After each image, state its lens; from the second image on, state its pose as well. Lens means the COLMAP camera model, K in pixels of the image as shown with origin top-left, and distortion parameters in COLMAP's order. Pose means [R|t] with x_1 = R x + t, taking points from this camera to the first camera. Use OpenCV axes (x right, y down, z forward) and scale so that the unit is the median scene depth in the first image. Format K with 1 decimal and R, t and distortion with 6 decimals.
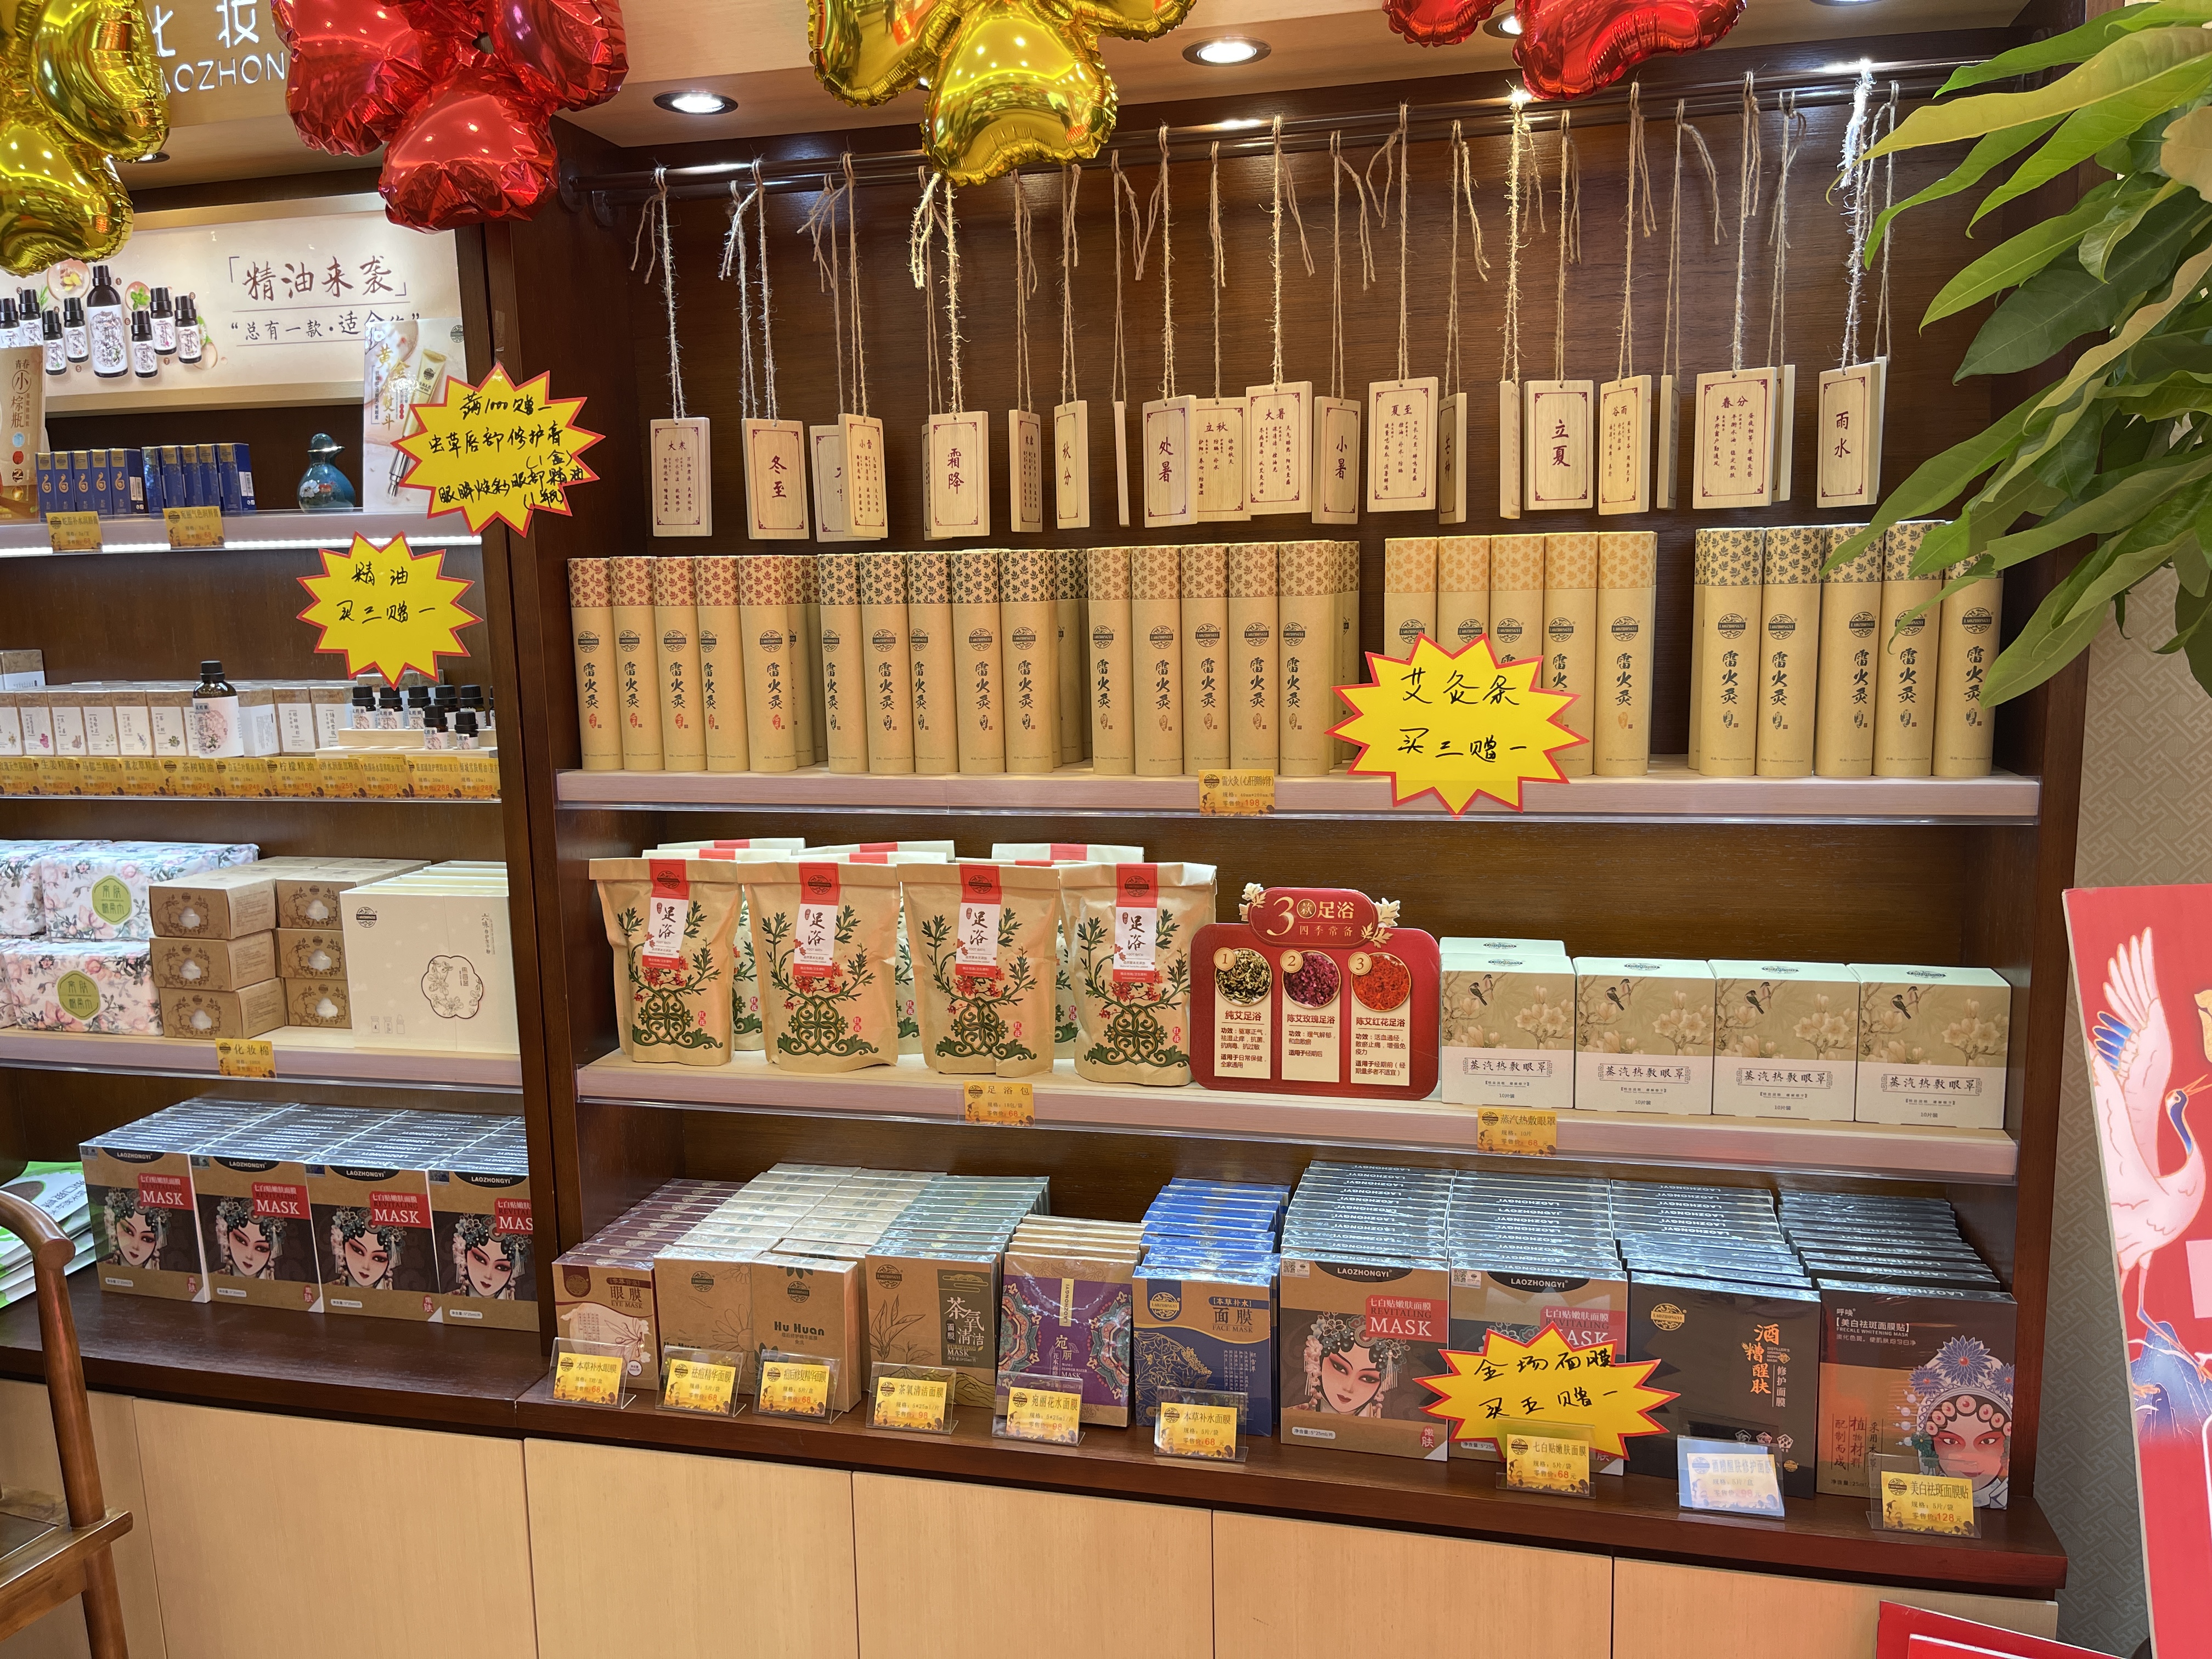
lens RADIAL K [[1638.4, 0, 1106.0], [0, 1638.4, 829.5], [0, 0, 1]] dist [0.024090, 0.000834]
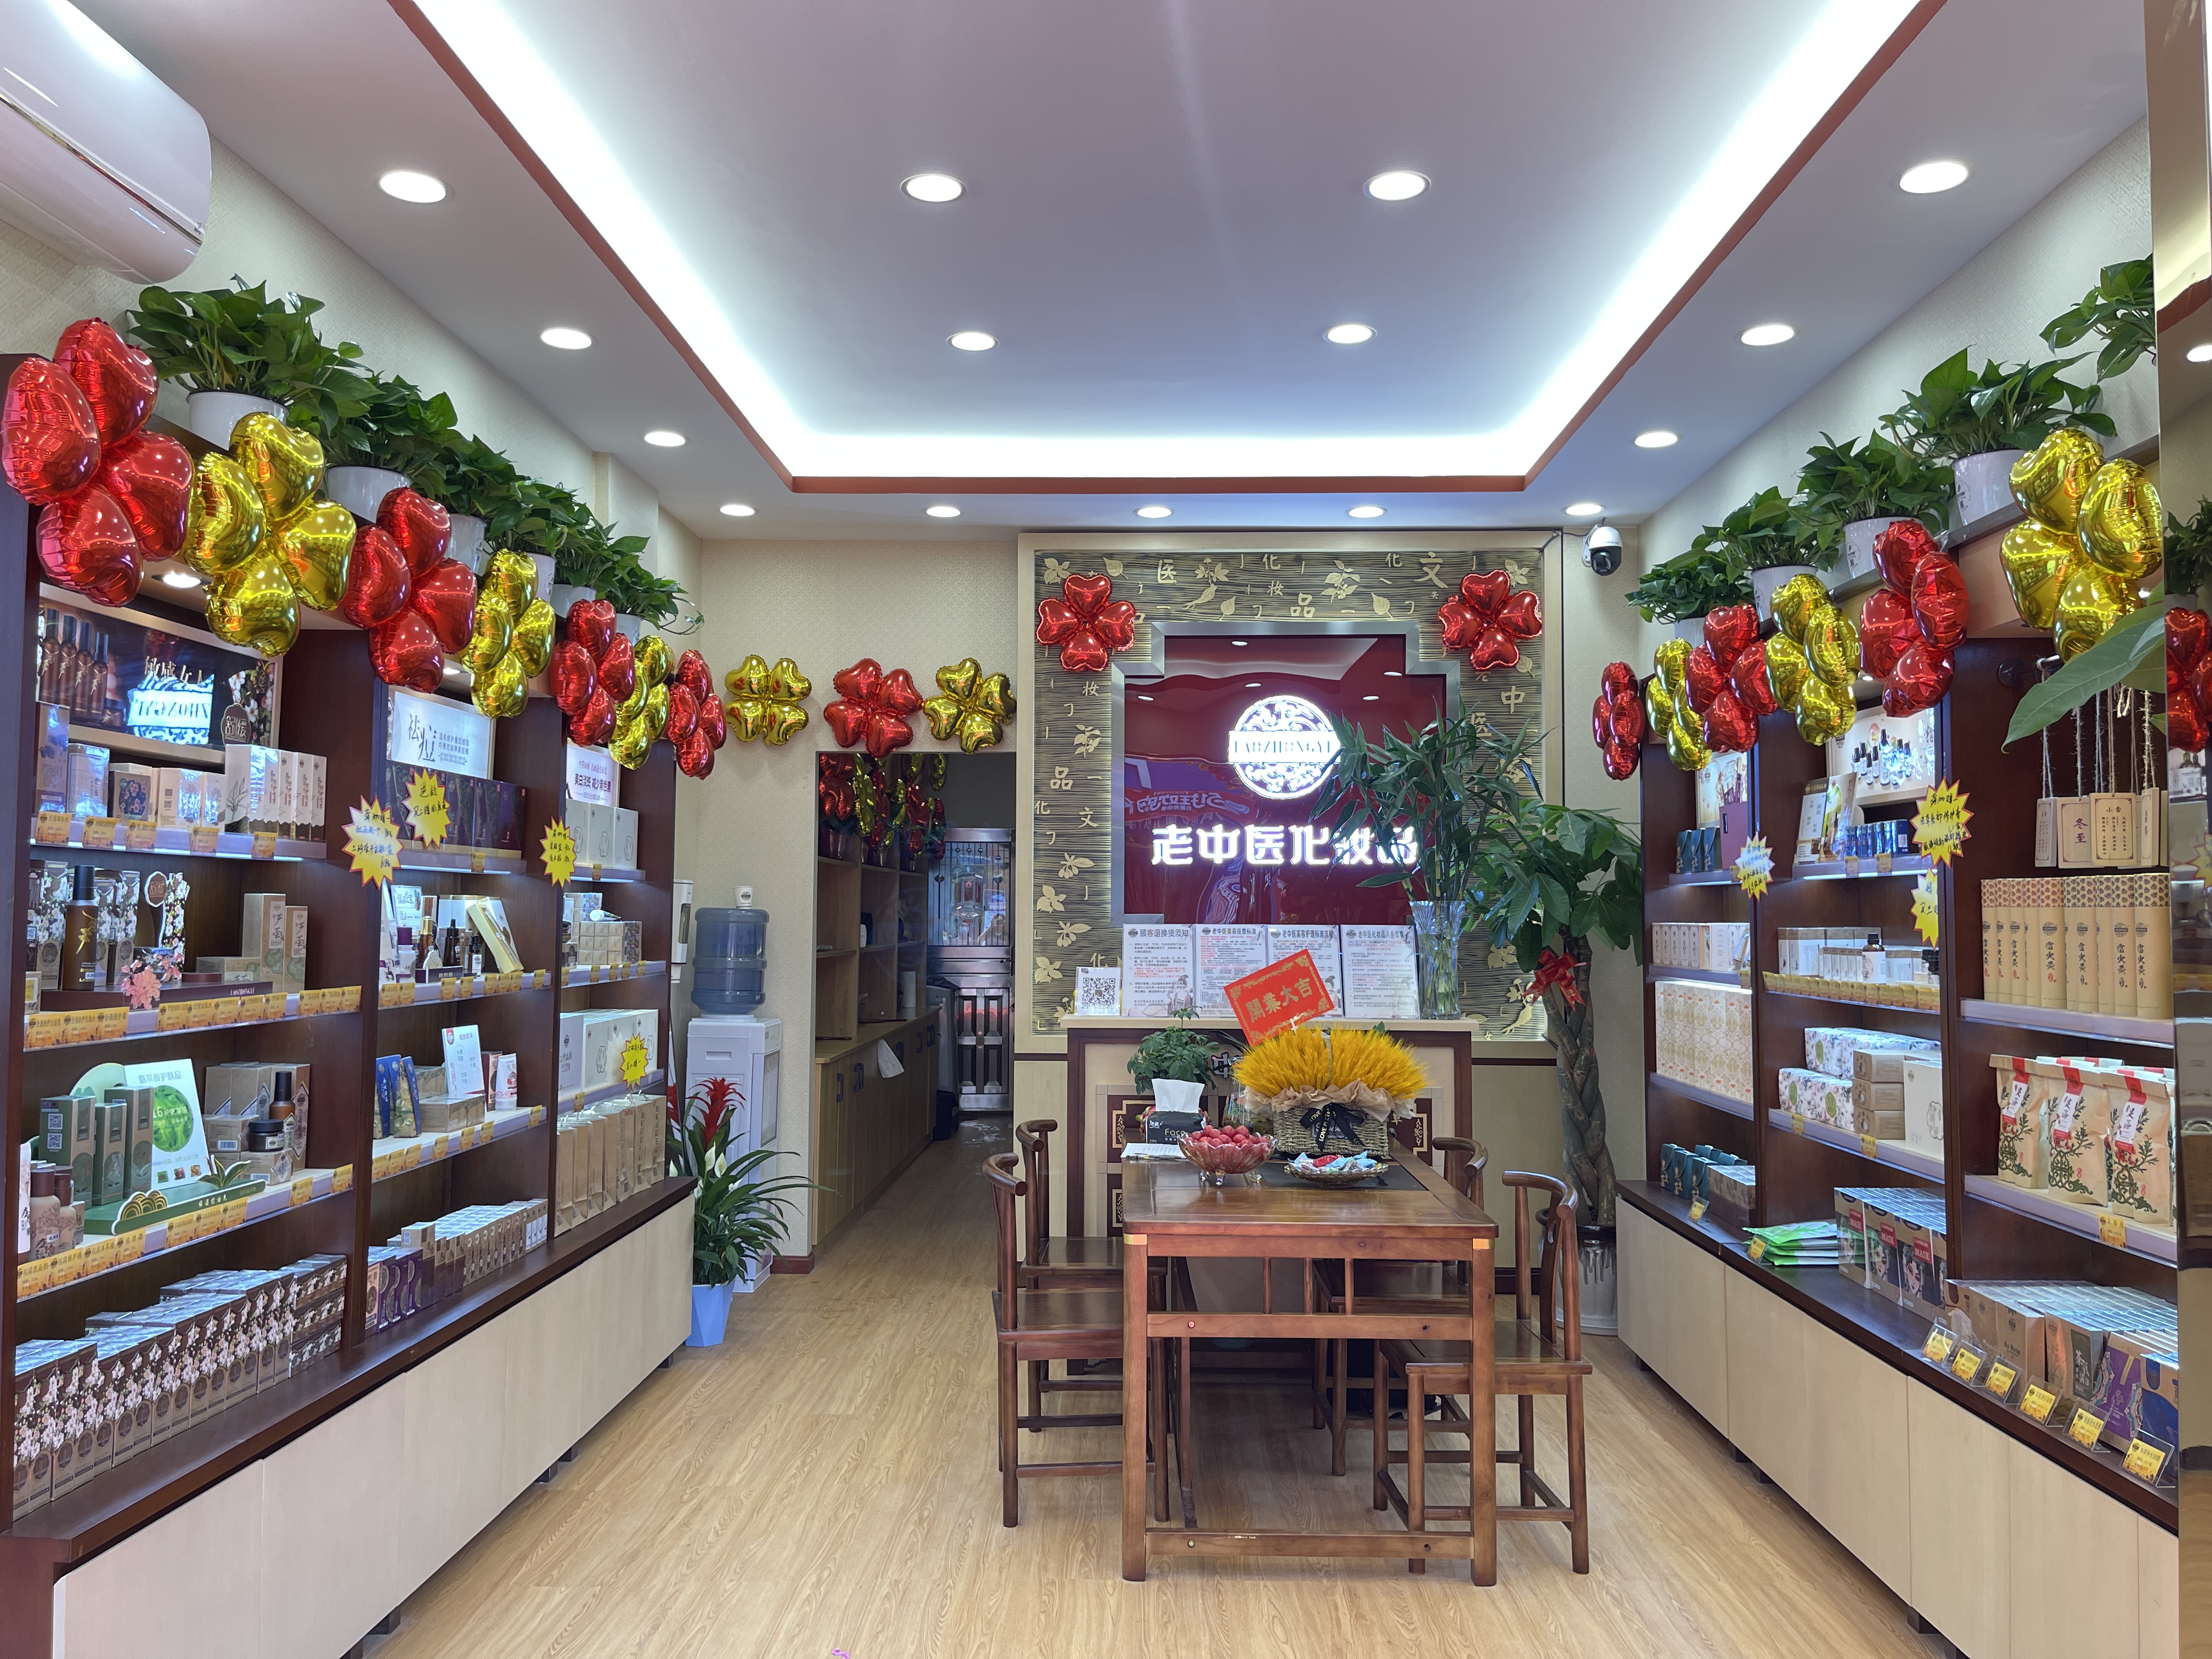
lens RADIAL K [[1668.2, 0, 1106.0], [0, 1668.2, 829.5], [0, 0, 1]] dist [0.073549, -0.106516]
pose [[0.205704, -0.027177, -0.978237, 1.244776], [-0.144831, 0.987761, -0.057897, 0.022485], [0.967838, 0.153589, 0.199251, -0.276162]]
